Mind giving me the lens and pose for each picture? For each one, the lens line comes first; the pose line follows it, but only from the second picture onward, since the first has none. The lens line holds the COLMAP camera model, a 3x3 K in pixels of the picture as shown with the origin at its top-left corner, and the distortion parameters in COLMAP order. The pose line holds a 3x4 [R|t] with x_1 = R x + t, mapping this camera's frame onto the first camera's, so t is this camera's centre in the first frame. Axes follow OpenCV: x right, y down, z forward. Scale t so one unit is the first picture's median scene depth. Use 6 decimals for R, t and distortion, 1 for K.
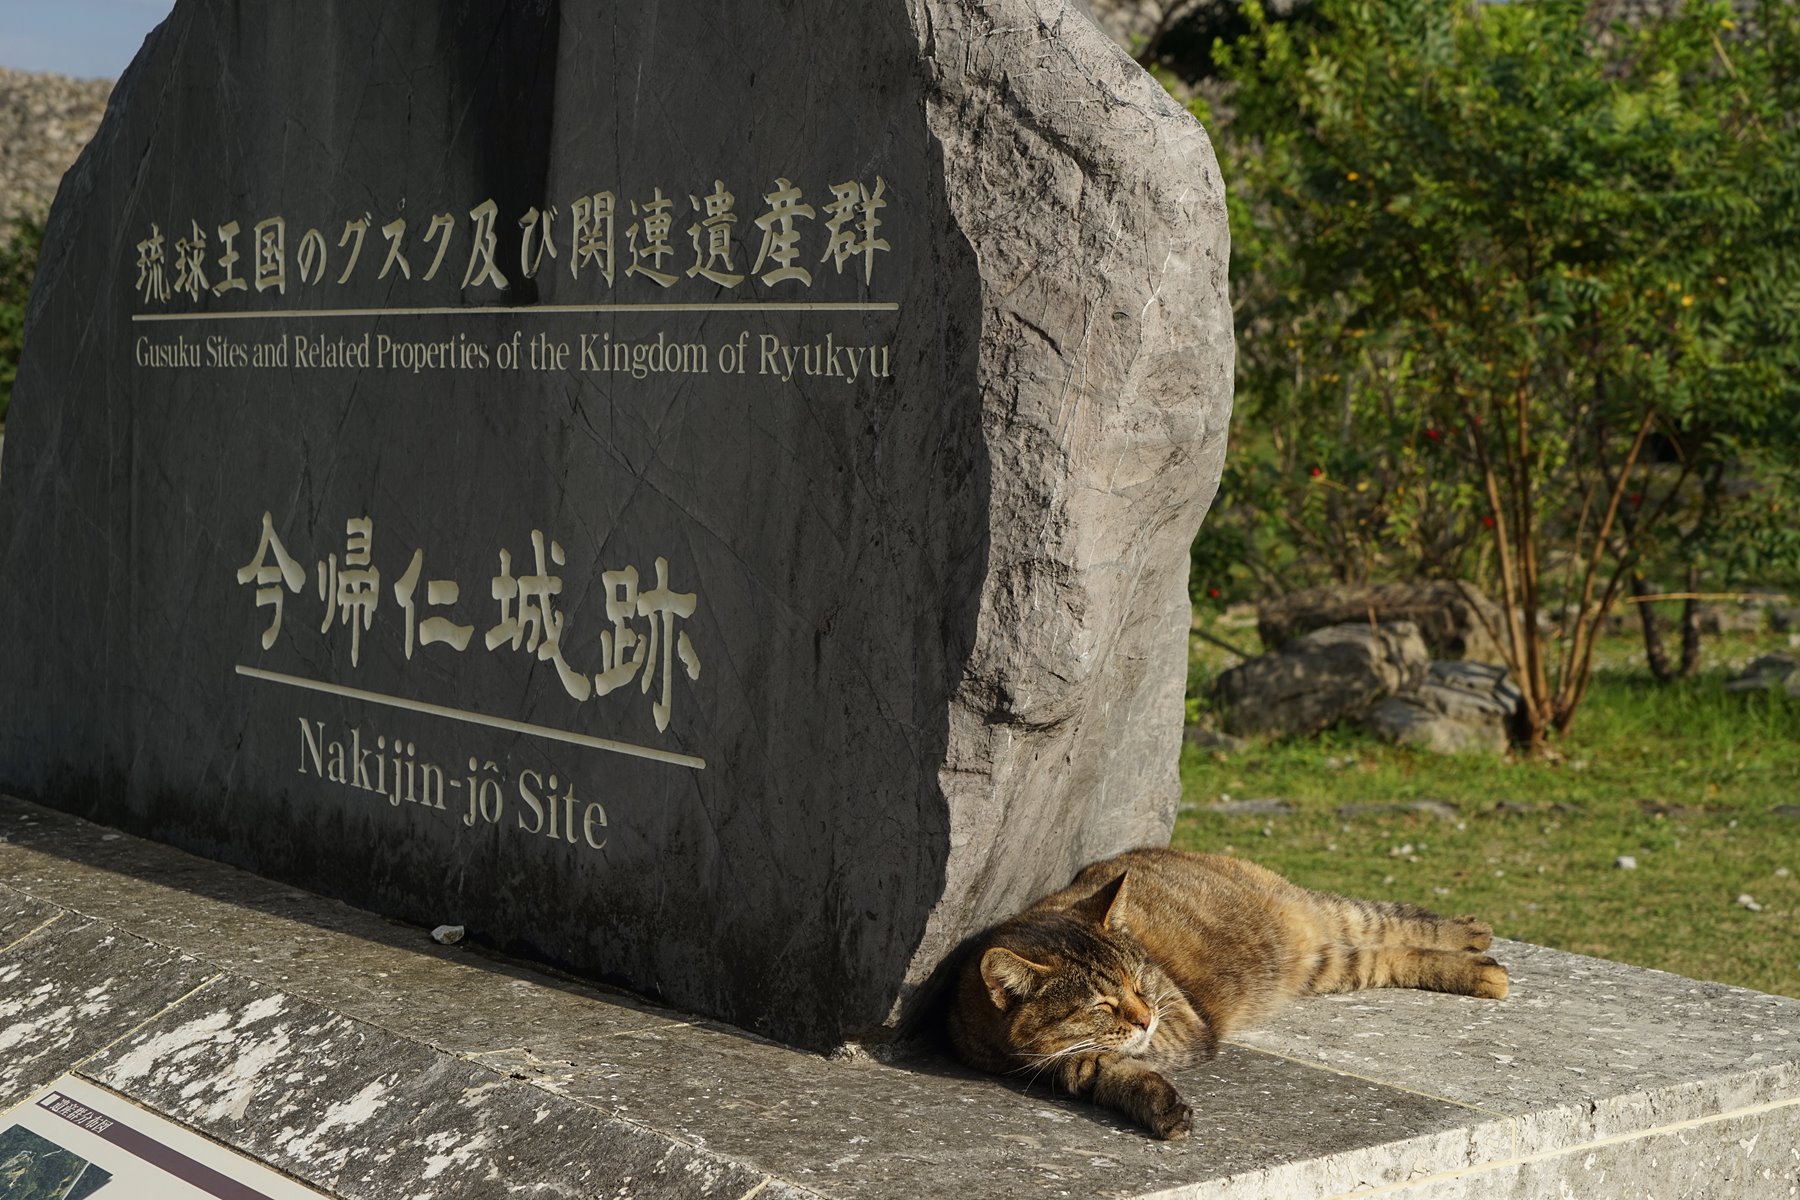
lens RADIAL K [[3140.3, 0, 900.5], [0, 3140.3, 617.4], [0, 0, 1]] dist [0.008508, 0.000000]
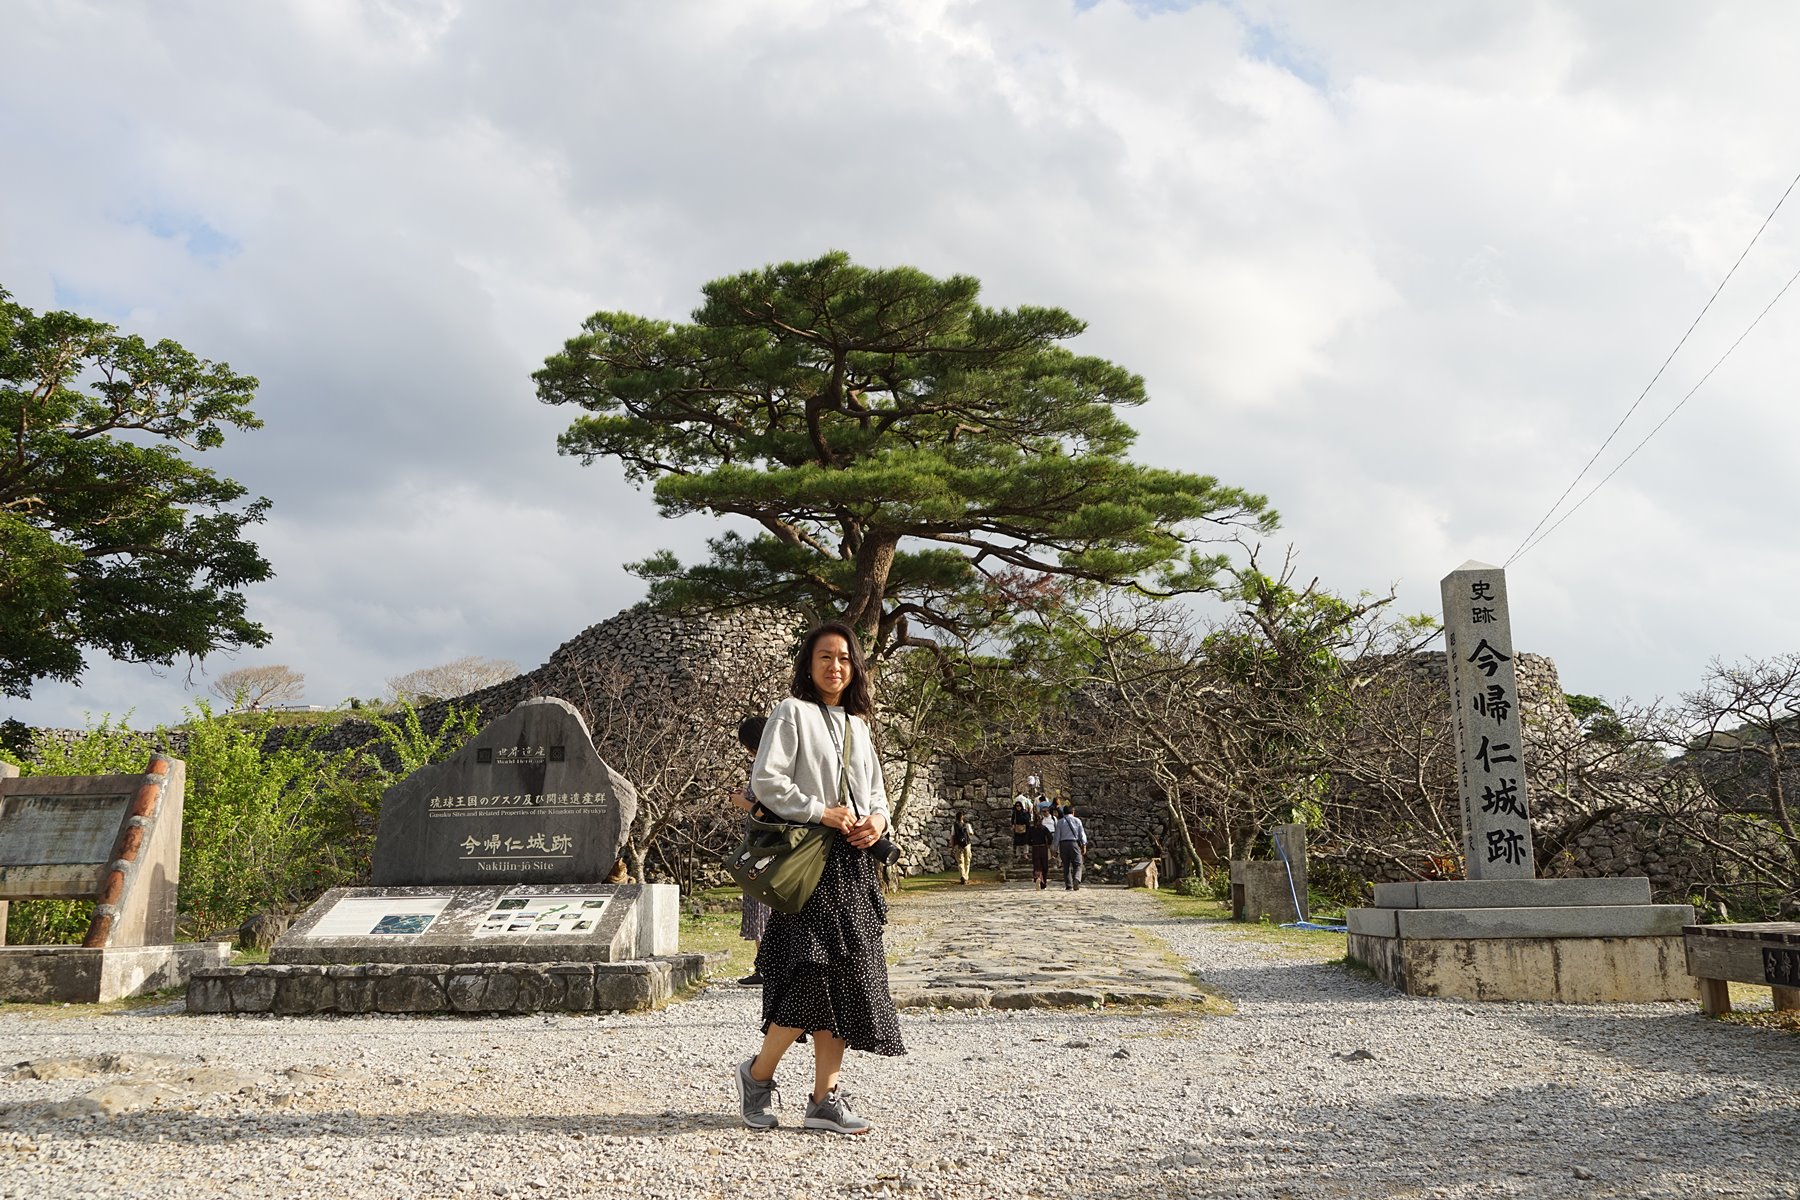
lens RADIAL K [[1459.9, 0, 898.7], [0, 1459.9, 603.3], [0, 0, 1]] dist [-0.009636, 0.017499]
pose [[0.674405, 0.124469, 0.727795, -2.414058], [0.085752, 0.965816, -0.244636, 0.422108], [-0.733365, 0.227394, 0.640678, -2.395080]]
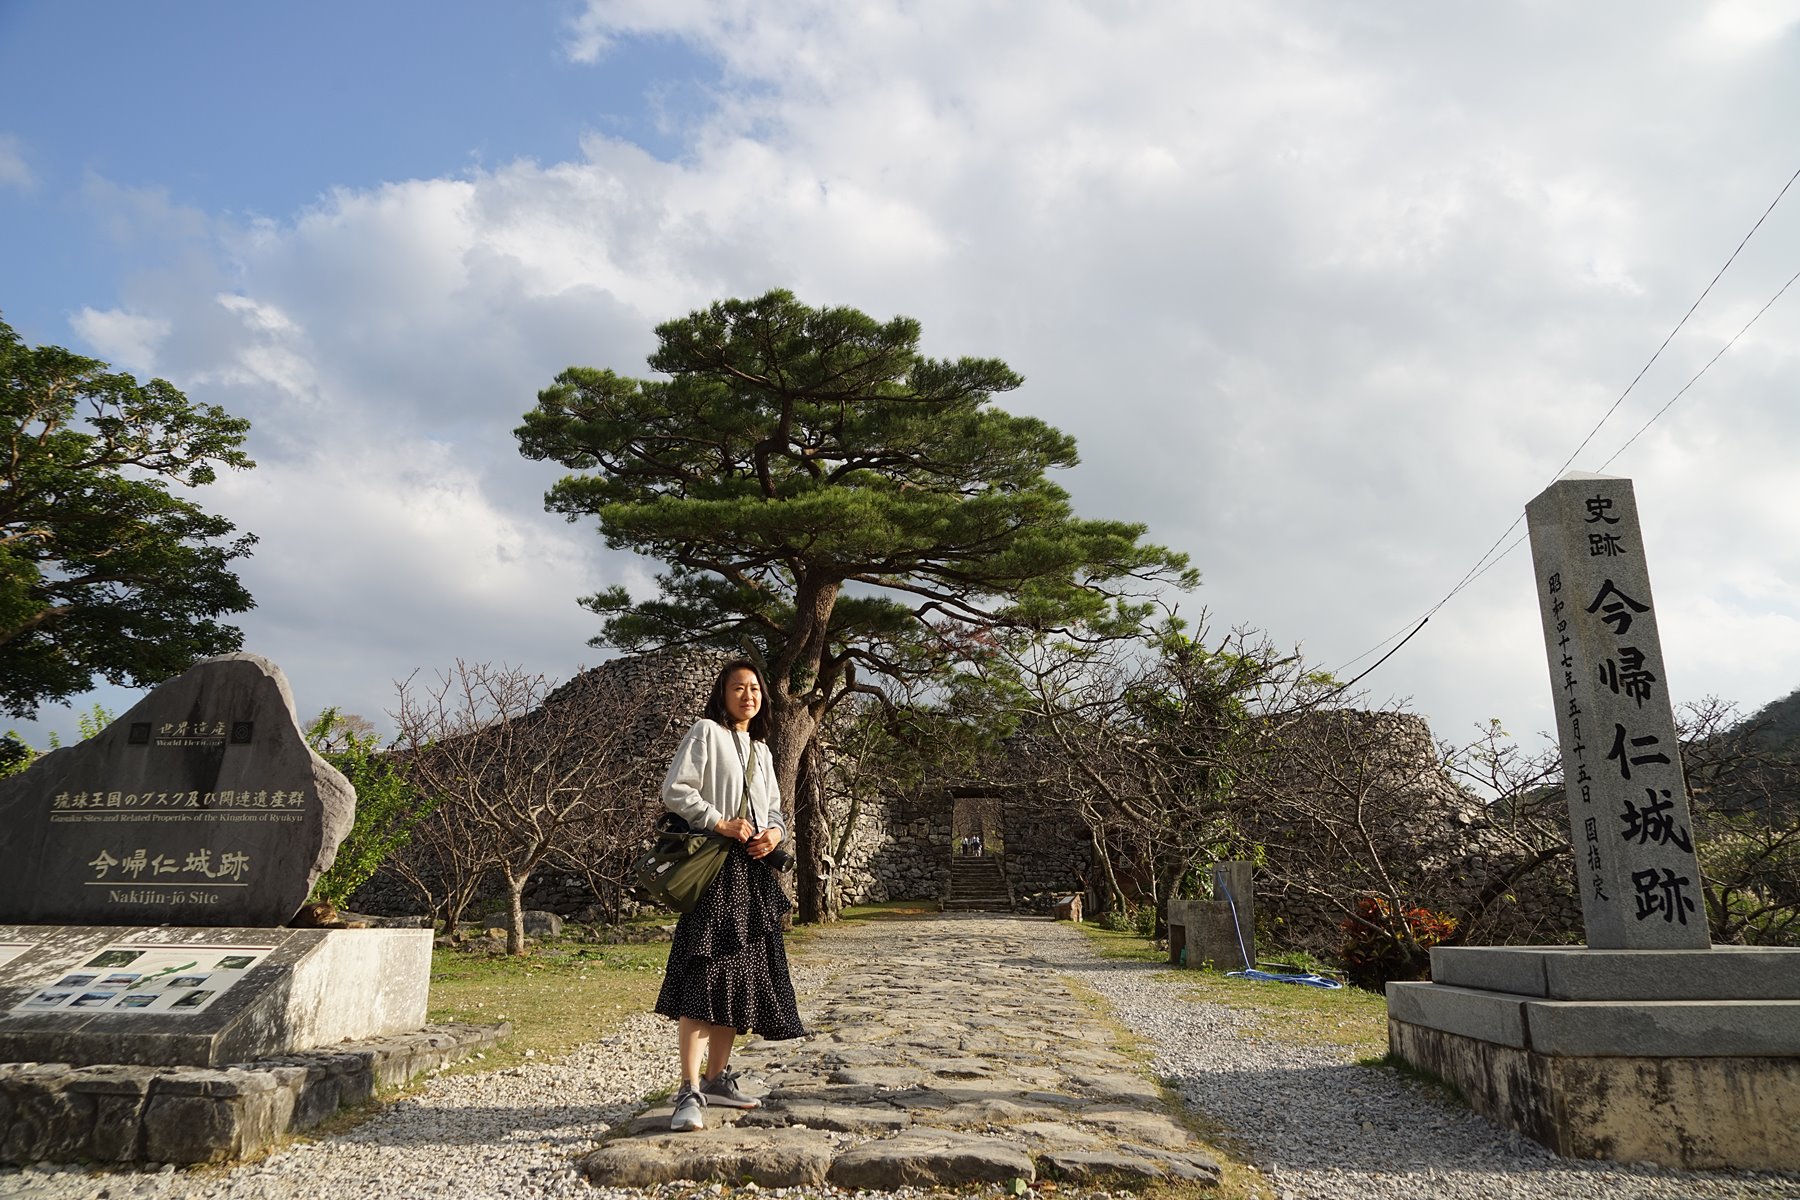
lens RADIAL K [[1174.8, 0, 897.1], [0, 1174.8, 599.9], [0, 0, 1]] dist [-0.042076, 0.021131]
pose [[0.654309, 0.188423, 0.732377, -0.924161], [0.070674, 0.948987, -0.307292, 0.282466], [-0.752918, 0.252824, 0.607614, -1.367126]]
